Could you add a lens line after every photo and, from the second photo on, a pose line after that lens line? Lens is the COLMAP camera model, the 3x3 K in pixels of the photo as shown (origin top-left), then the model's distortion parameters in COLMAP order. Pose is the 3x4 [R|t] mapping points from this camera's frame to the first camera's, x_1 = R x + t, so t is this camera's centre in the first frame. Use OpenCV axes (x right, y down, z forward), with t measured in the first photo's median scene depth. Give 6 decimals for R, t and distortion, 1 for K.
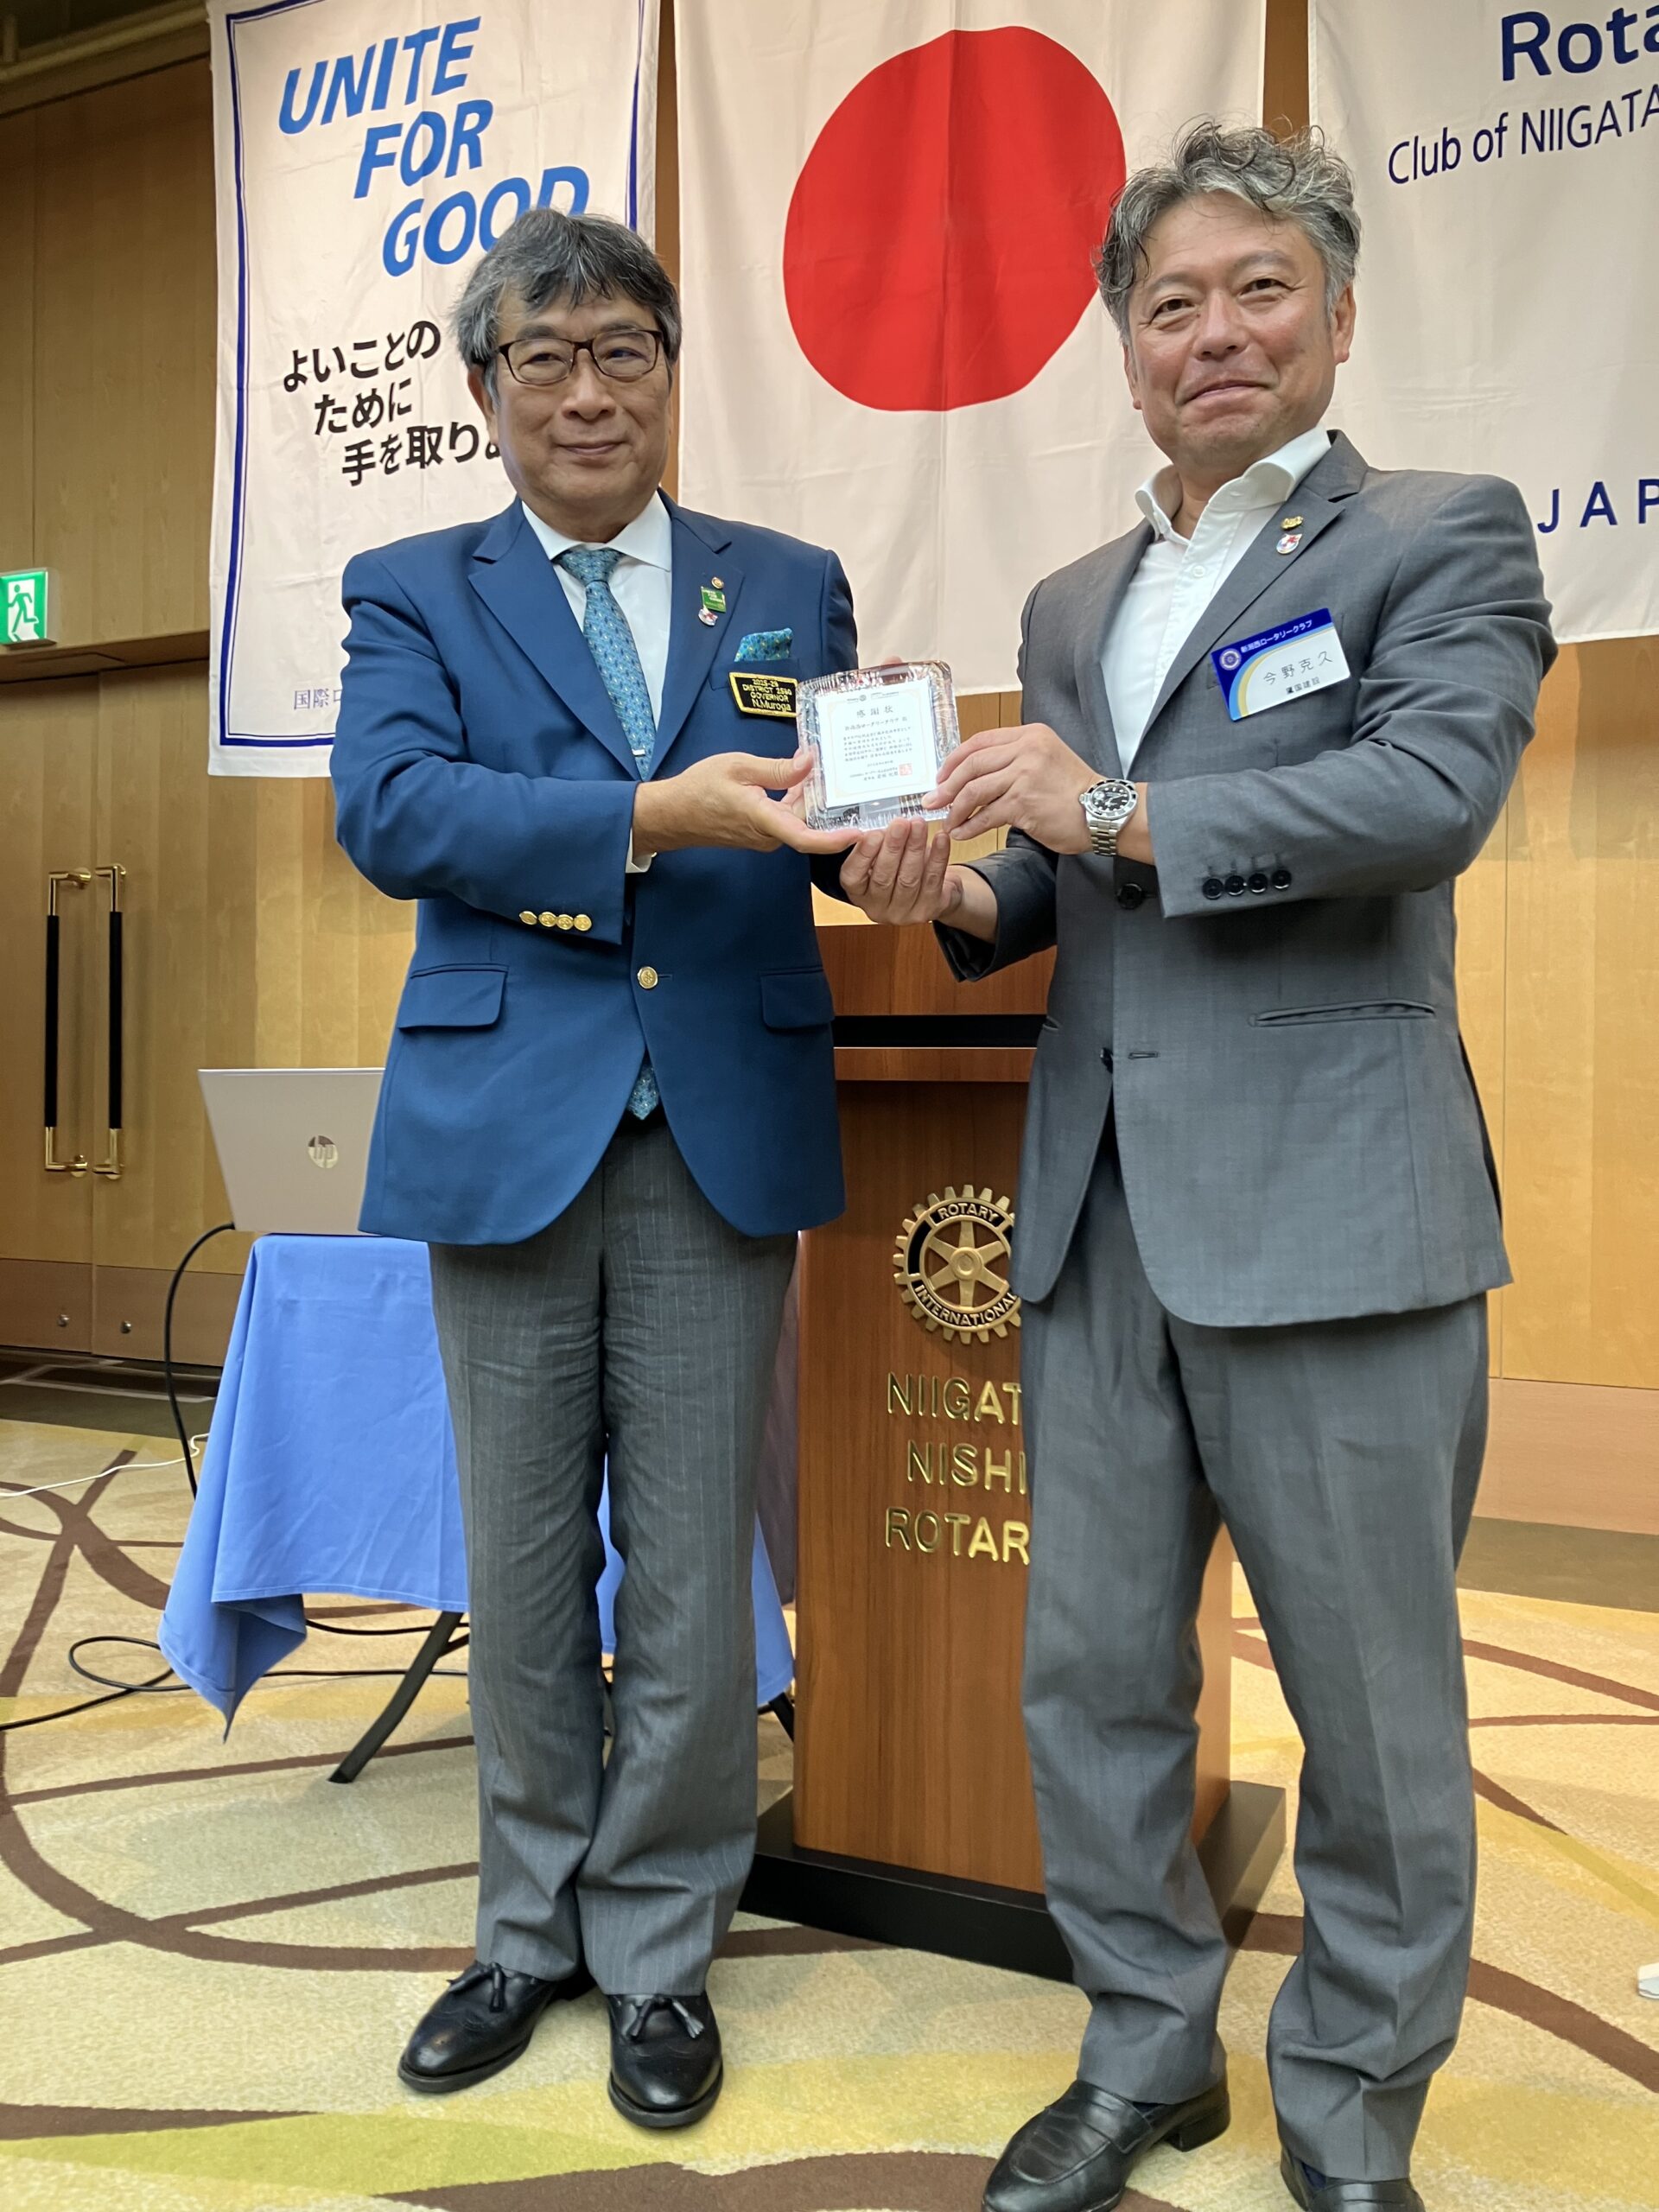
lens RADIAL K [[1877.1, 0, 827.4], [0, 1877.1, 1102.5], [0, 0, 1]] dist [0.002171, 0.022428]
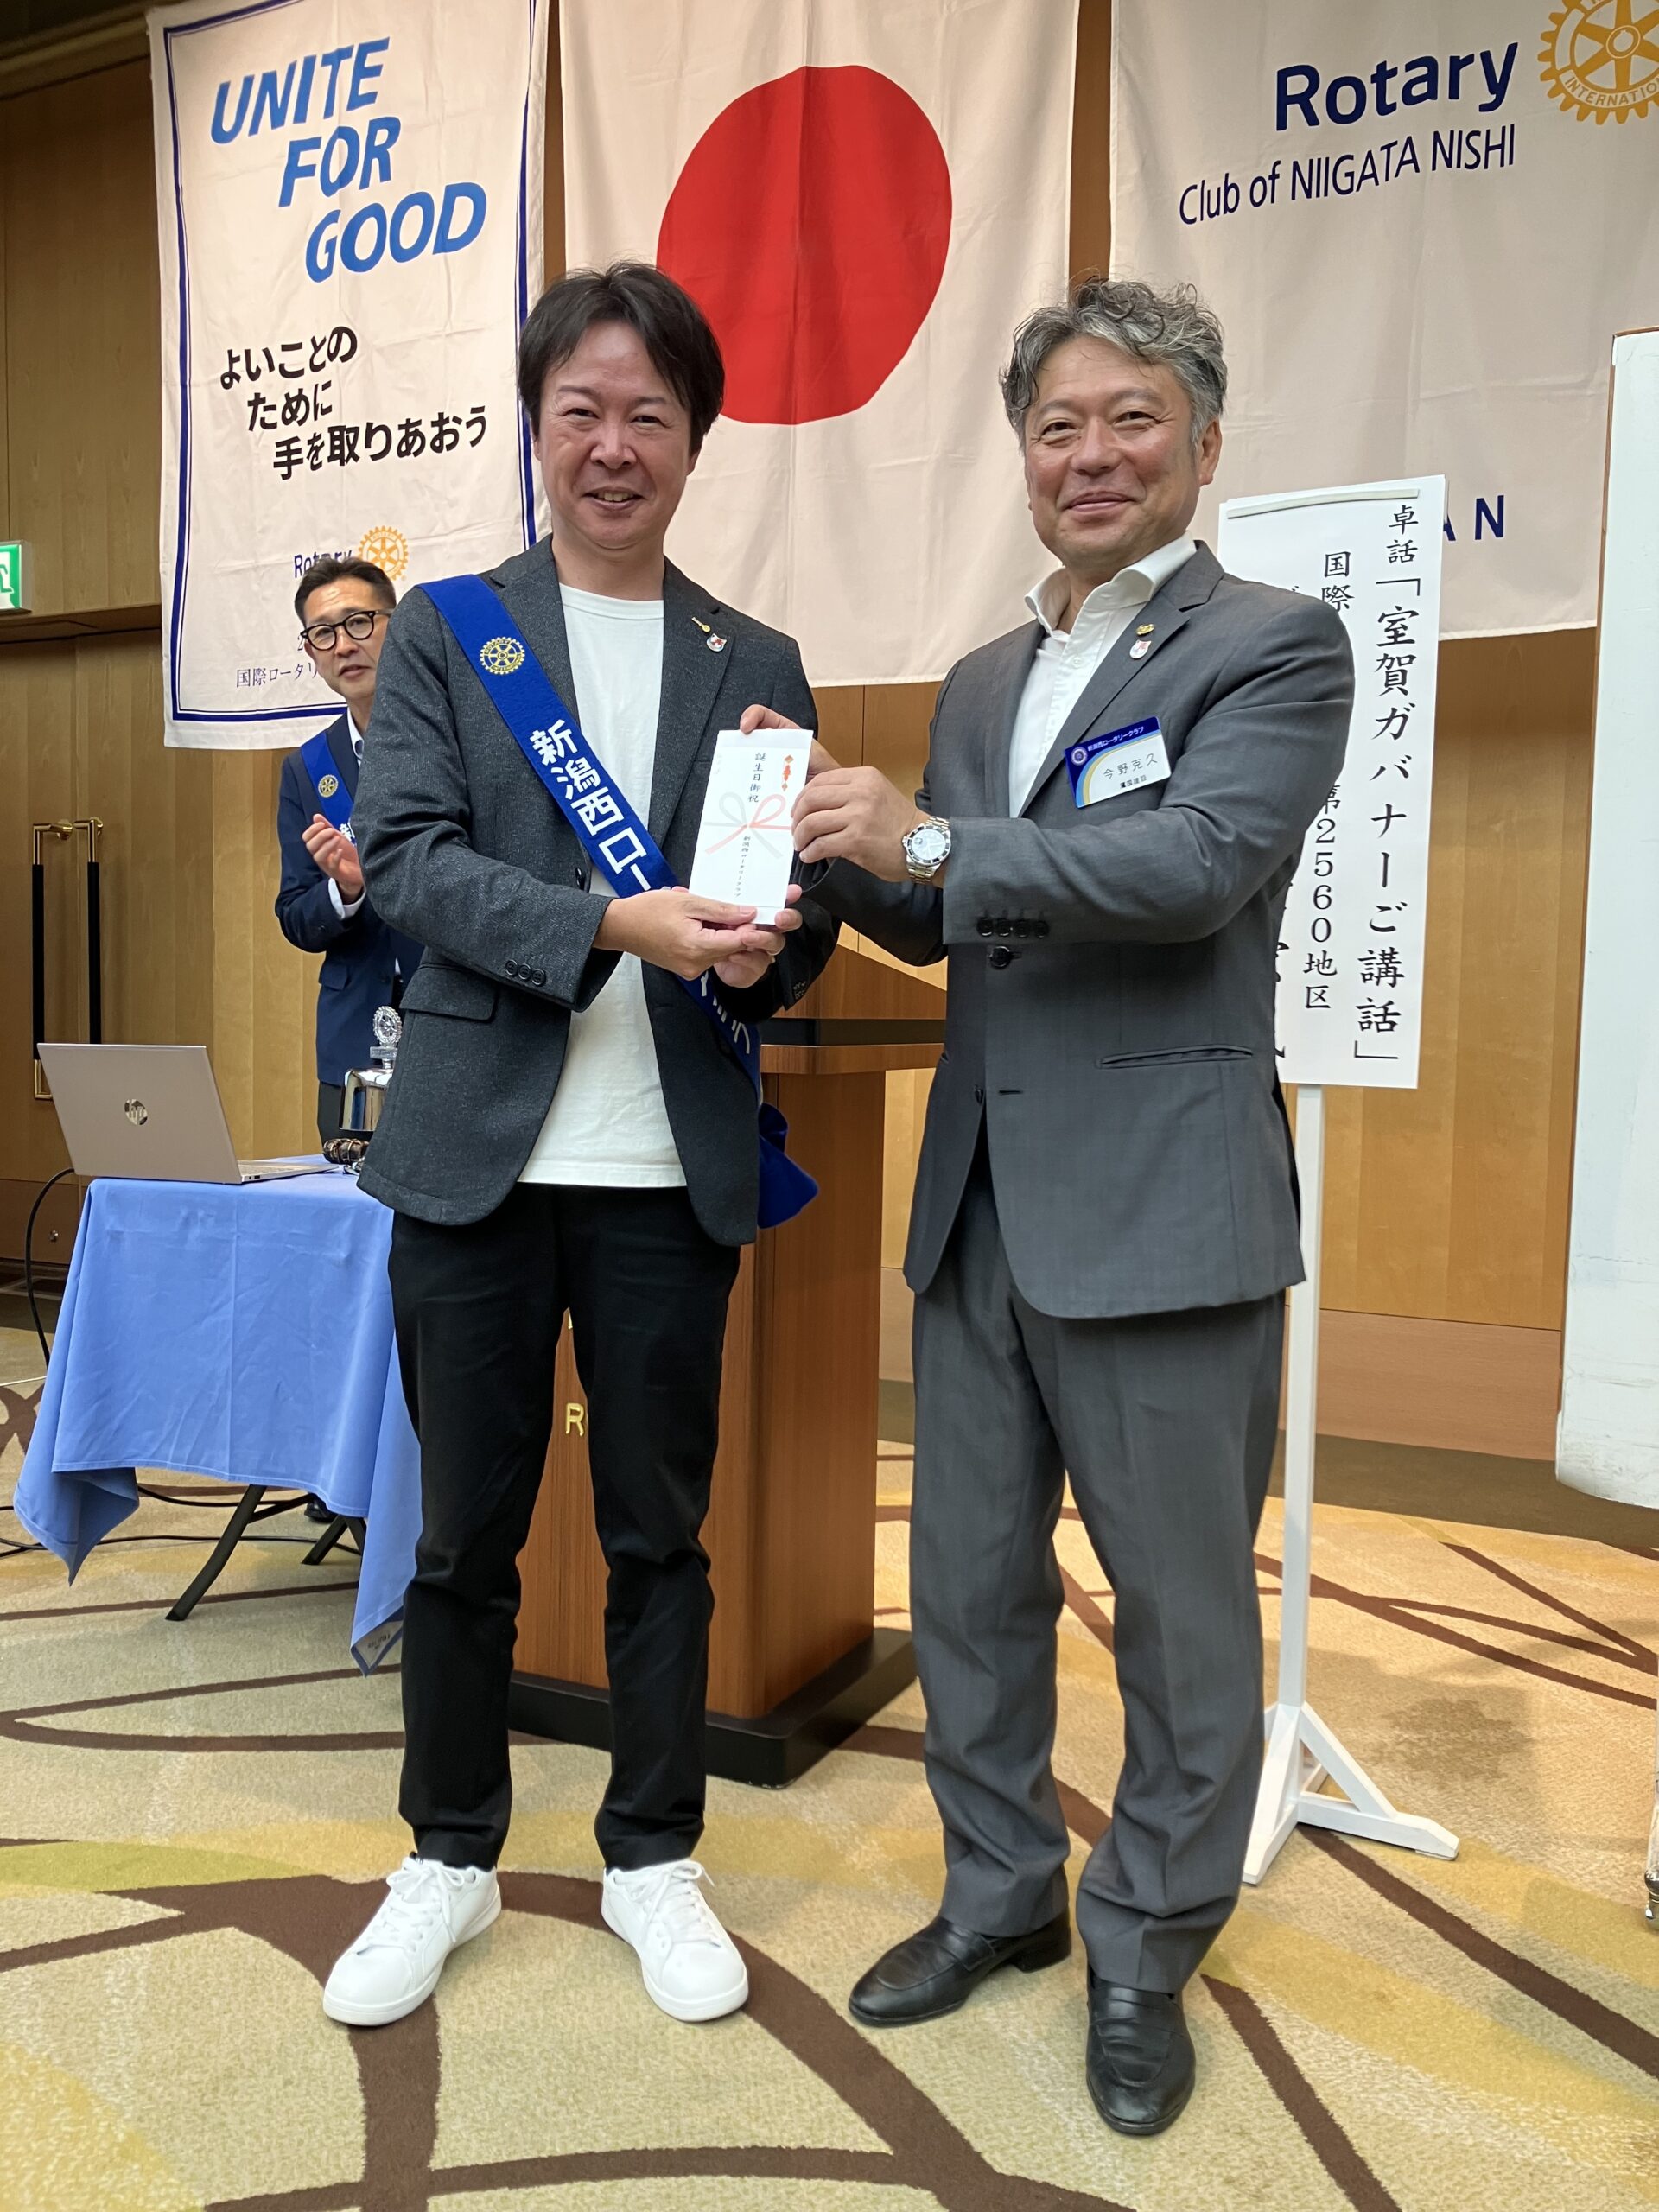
lens RADIAL K [[1877.1, 0, 842.5], [0, 1877.1, 1133.5], [0, 0, 1]] dist [0.002171, 0.022428]
pose [[0.999604, 0.007474, -0.027125, 0.106900], [-0.005691, 0.997854, 0.065229, -0.022766], [0.027554, -0.065049, 0.997502, -0.105916]]
